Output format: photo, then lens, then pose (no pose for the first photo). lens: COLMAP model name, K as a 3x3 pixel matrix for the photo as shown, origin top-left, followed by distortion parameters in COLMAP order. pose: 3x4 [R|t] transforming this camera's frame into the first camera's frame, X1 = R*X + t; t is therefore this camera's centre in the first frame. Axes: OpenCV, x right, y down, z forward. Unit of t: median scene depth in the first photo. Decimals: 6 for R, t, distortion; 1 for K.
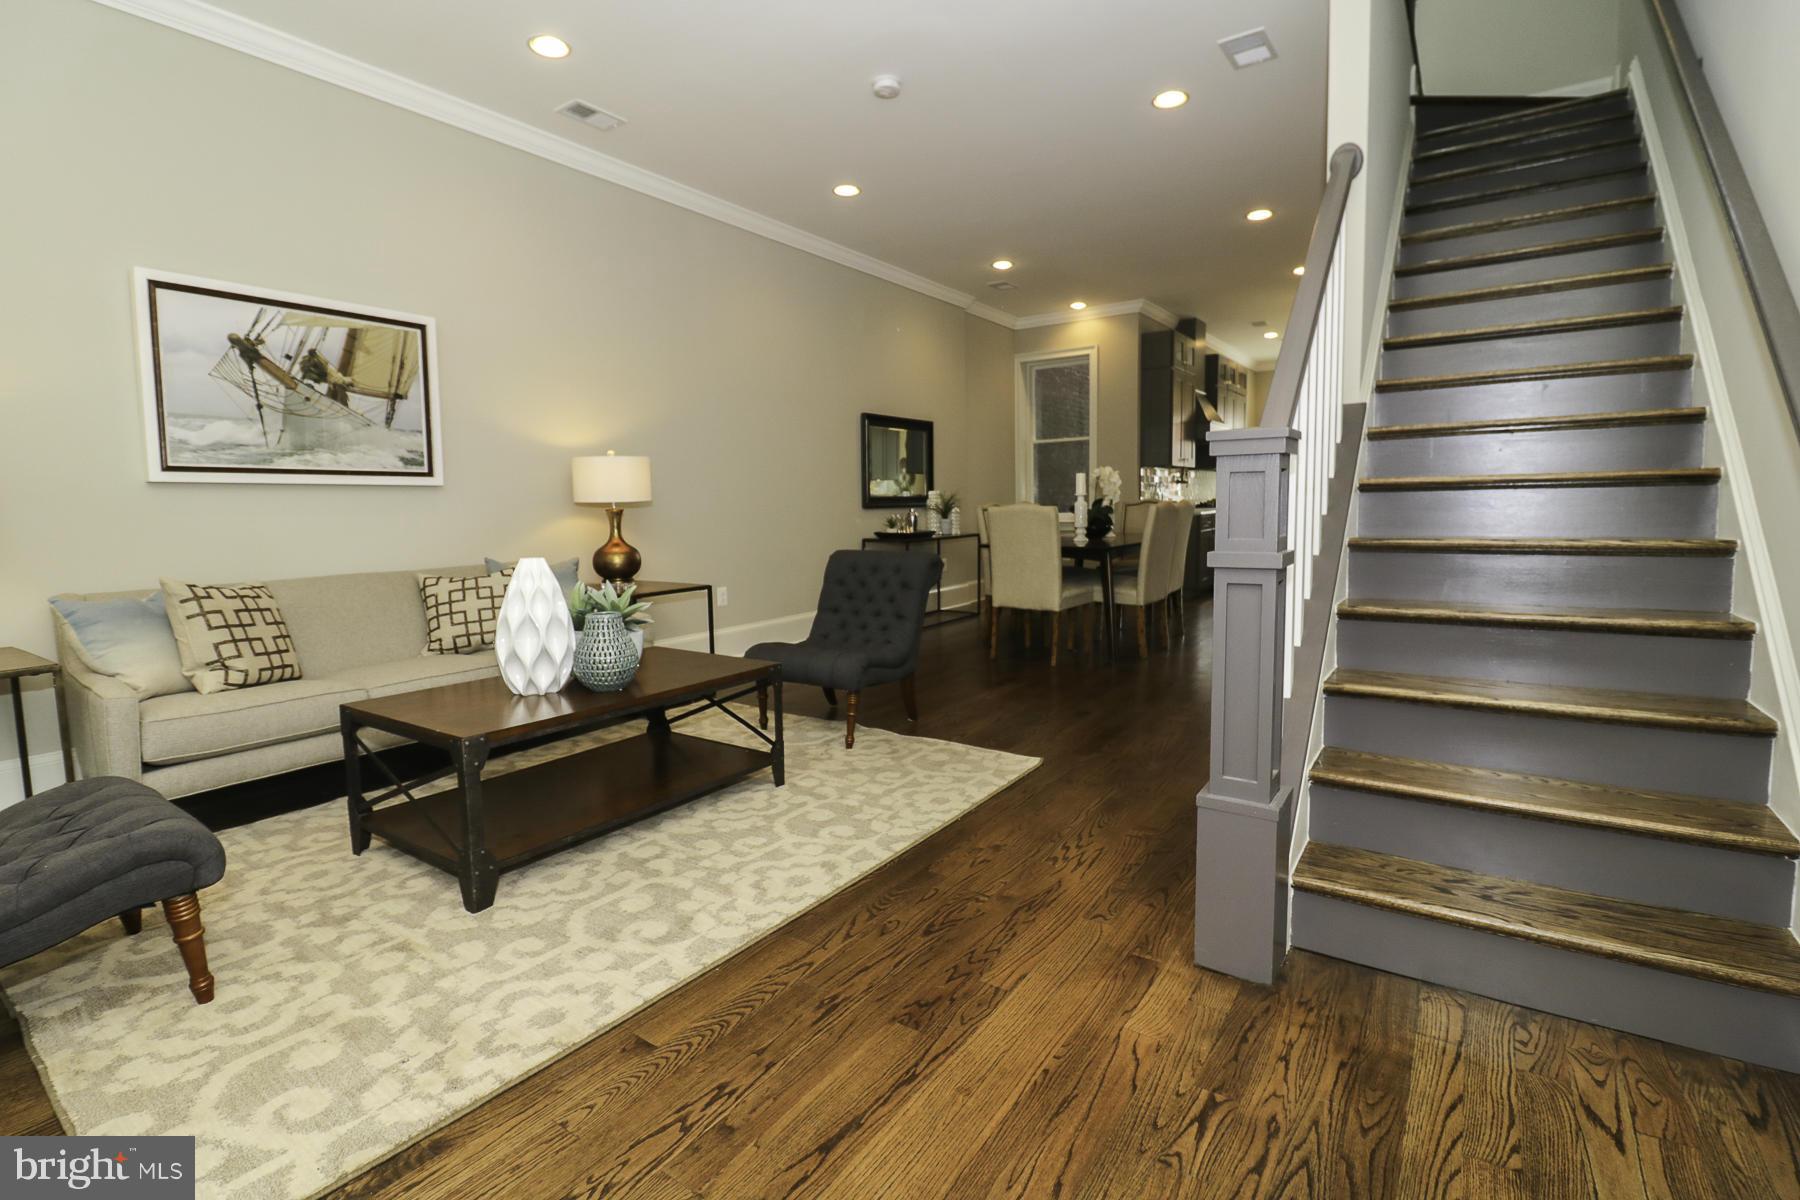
lens RADIAL K [[820.1, 0, 901.7], [0, 820.1, 572.9], [0, 0, 1]] dist [-0.001636, -0.012800]
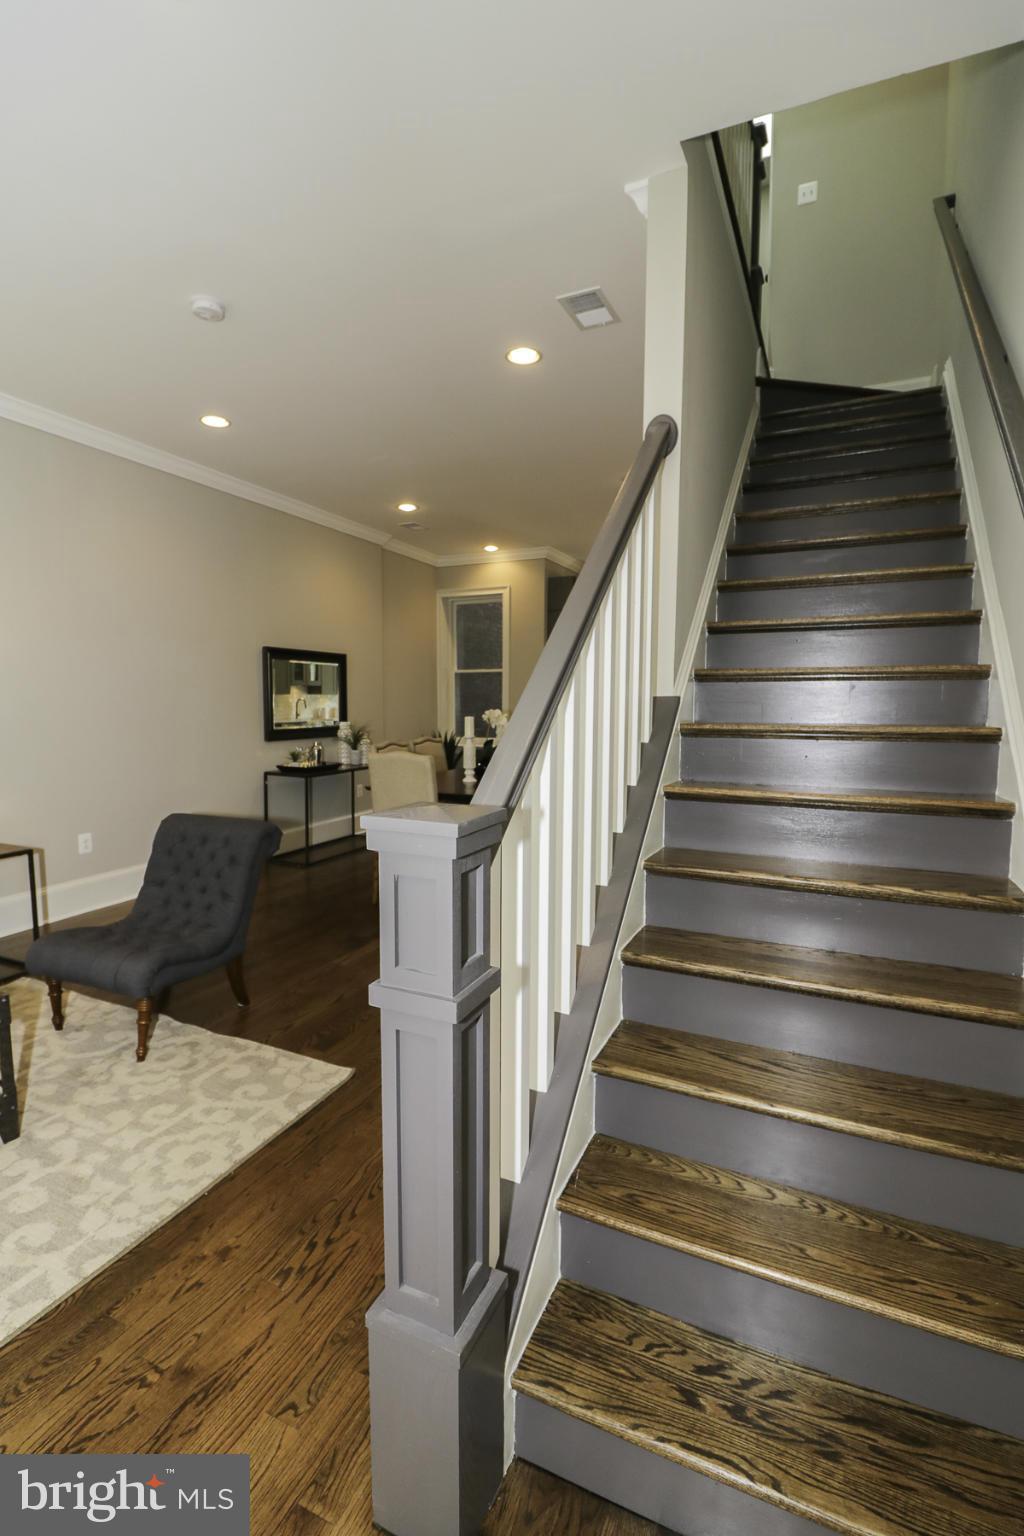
lens RADIAL K [[706.6, 0, 507.1], [0, 706.6, 772.0], [0, 0, 1]] dist [0.001206, -0.013735]
pose [[0.984549, 0.004098, 0.175062, 0.185840], [-0.005995, 0.999929, 0.010309, -0.103451], [-0.175007, -0.011199, 0.984503, 0.190523]]
